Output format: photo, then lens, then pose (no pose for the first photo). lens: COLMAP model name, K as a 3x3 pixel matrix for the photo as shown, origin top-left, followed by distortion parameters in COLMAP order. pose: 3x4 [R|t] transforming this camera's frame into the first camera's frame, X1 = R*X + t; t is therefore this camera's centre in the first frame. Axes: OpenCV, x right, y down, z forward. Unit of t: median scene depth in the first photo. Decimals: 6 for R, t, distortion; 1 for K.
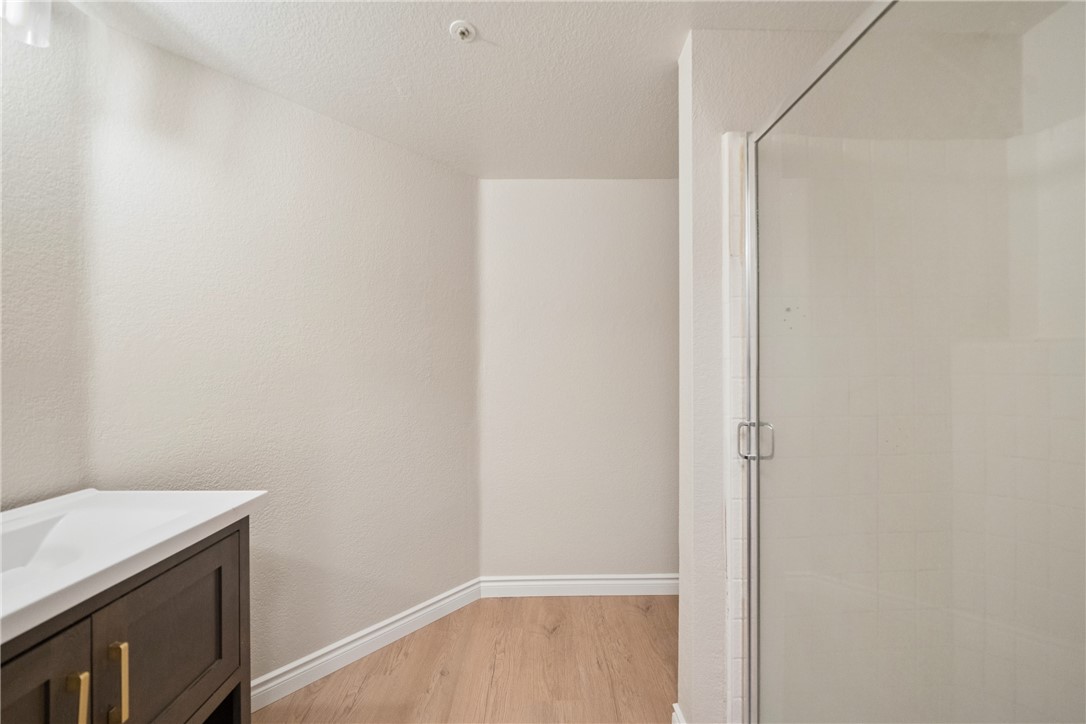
lens RADIAL K [[364.0, 0, 540.3], [0, 364.0, 366.2], [0, 0, 1]] dist [-0.002773, 0.000008]
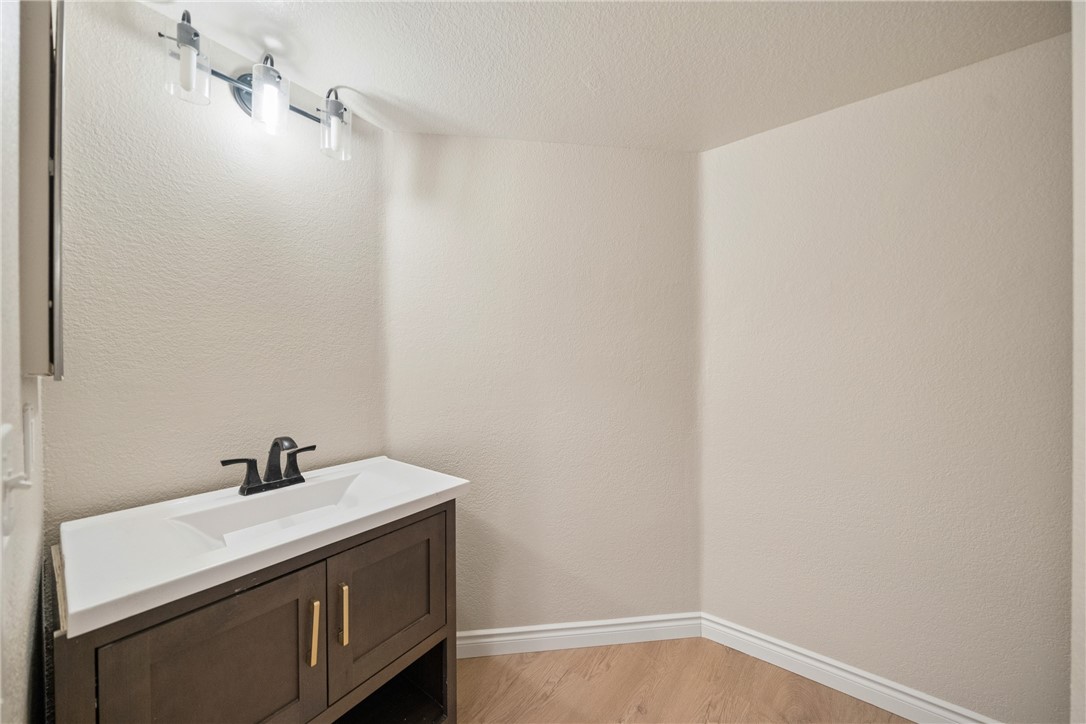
lens RADIAL K [[364.0, 0, 540.3], [0, 364.0, 366.2], [0, 0, 1]] dist [-0.002773, 0.000008]
pose [[0.799587, 0.003781, -0.600539, 0.087008], [-0.001854, 0.999991, 0.003827, -0.018630], [0.600548, -0.001946, 0.799587, 0.145525]]
